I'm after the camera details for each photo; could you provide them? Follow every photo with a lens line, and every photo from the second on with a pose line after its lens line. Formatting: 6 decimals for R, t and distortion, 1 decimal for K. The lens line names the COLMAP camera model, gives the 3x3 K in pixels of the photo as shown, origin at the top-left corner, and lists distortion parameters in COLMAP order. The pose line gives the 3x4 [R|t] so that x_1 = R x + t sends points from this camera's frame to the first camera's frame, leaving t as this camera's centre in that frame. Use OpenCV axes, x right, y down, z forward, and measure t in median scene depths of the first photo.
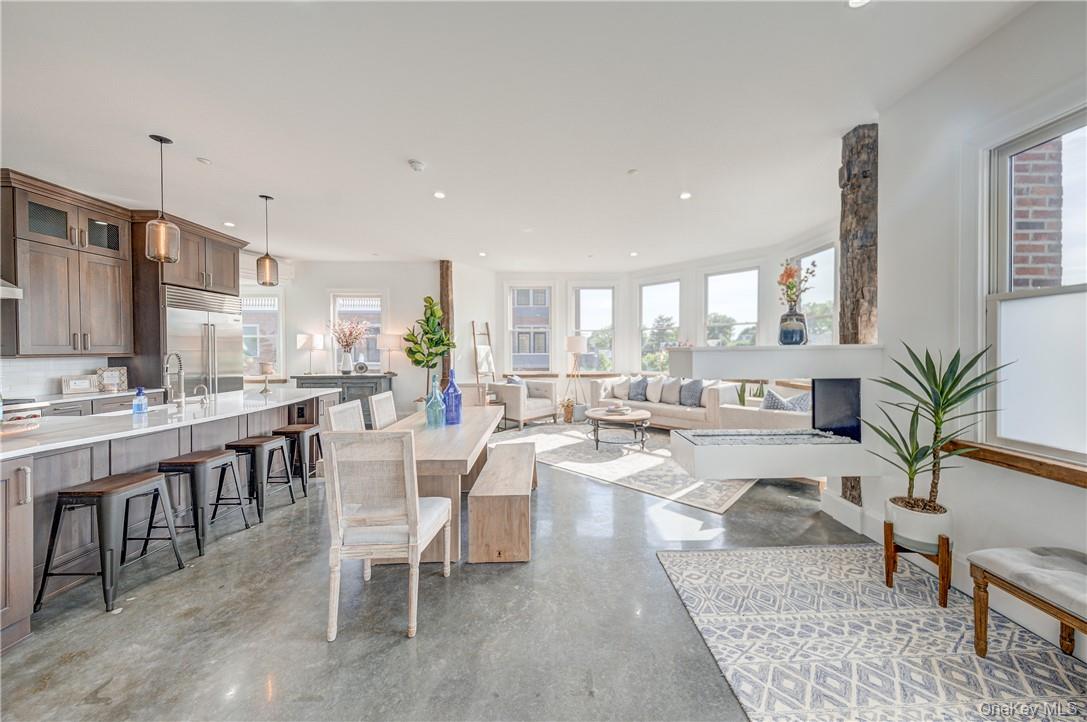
lens RADIAL K [[364.4, 0, 556.3], [0, 364.4, 353.6], [0, 0, 1]] dist [0.027940, -0.009338]
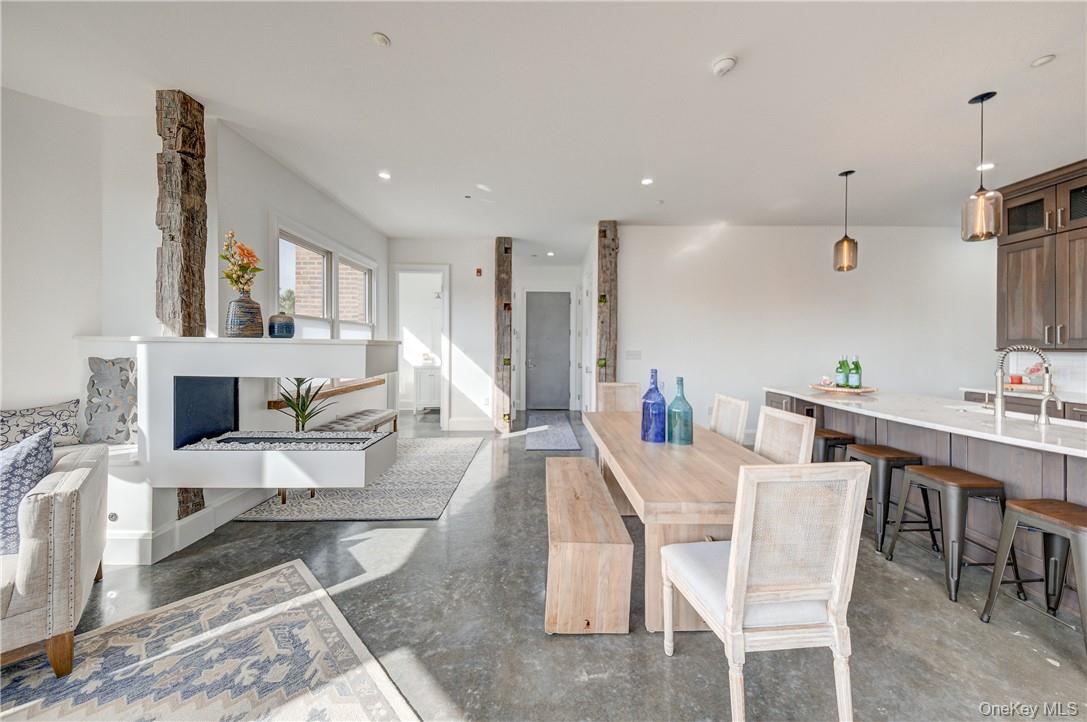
lens RADIAL K [[367.6, 0, 554.6], [0, 367.6, 347.4], [0, 0, 1]] dist [0.031305, -0.009828]
pose [[-0.999878, -0.000207, -0.015619, -0.039961], [-0.000316, 0.999976, 0.006948, -0.005462], [0.015618, 0.006953, -0.999854, 1.105387]]
